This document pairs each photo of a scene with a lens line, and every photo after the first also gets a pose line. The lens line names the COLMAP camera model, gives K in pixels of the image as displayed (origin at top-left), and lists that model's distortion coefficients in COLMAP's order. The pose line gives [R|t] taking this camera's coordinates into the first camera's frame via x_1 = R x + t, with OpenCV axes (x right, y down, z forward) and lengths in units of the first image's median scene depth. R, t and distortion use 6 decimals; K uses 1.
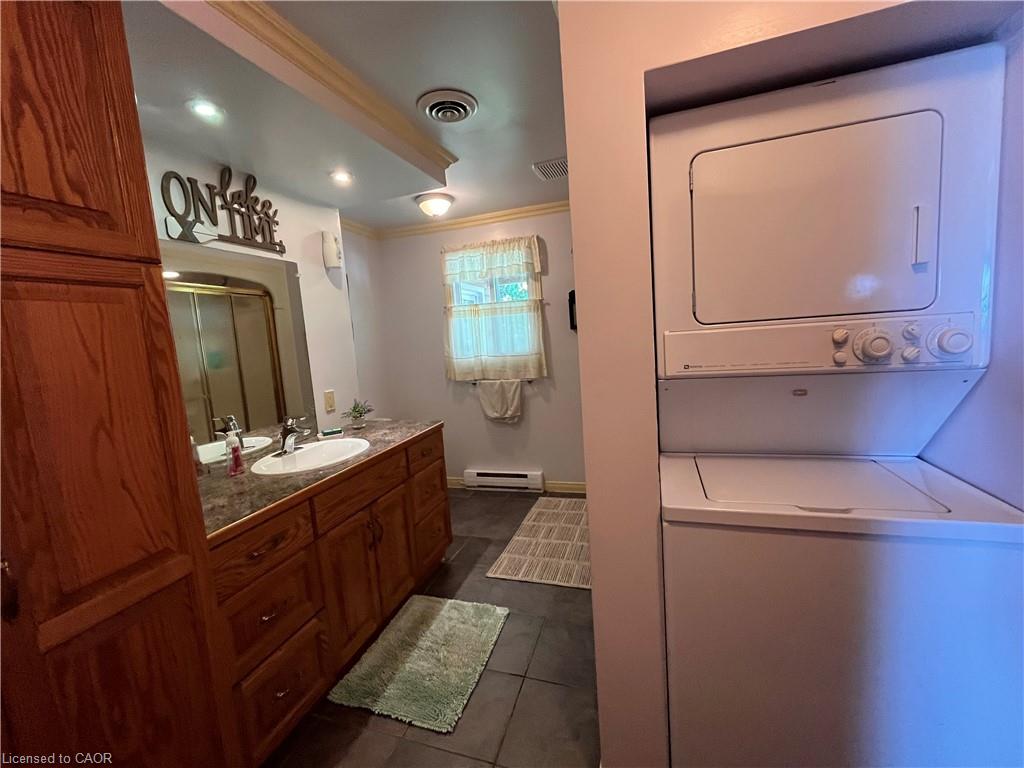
lens RADIAL K [[411.1, 0, 518.2], [0, 411.1, 377.5], [0, 0, 1]] dist [-0.001327, -0.000288]
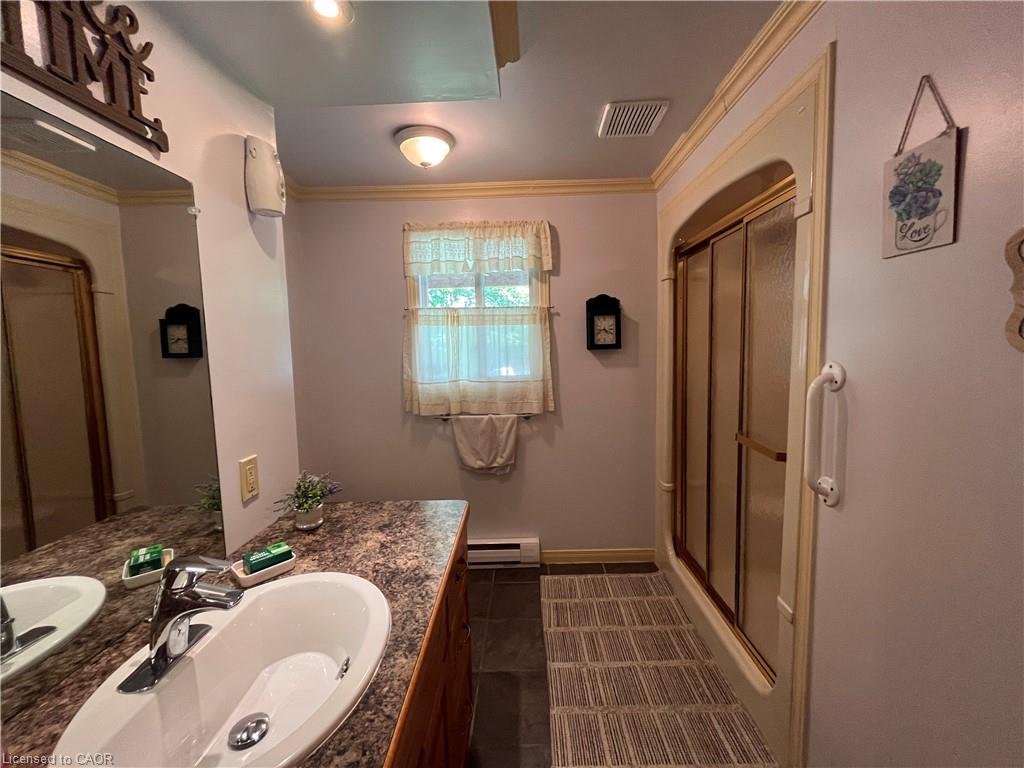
lens RADIAL K [[411.1, 0, 518.2], [0, 411.1, 377.5], [0, 0, 1]] dist [-0.001327, -0.000288]
pose [[0.956740, 0.022390, 0.290083, -0.212365], [-0.012289, 0.999255, -0.036595, -0.035491], [-0.290686, 0.031447, 0.956302, 0.311187]]
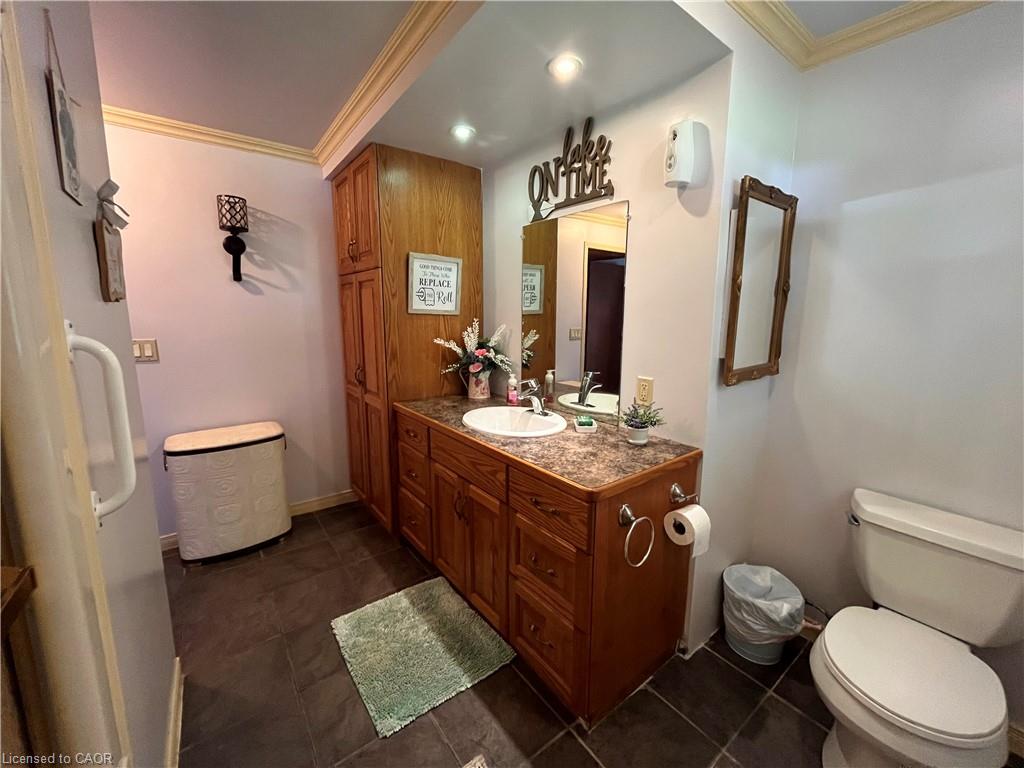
lens RADIAL K [[411.1, 0, 518.2], [0, 411.1, 377.5], [0, 0, 1]] dist [-0.001327, -0.000288]
pose [[-0.568787, 0.195032, -0.799027, 0.161026], [-0.055947, 0.960054, 0.274163, -0.106320], [0.820580, 0.200644, -0.535155, 0.857820]]
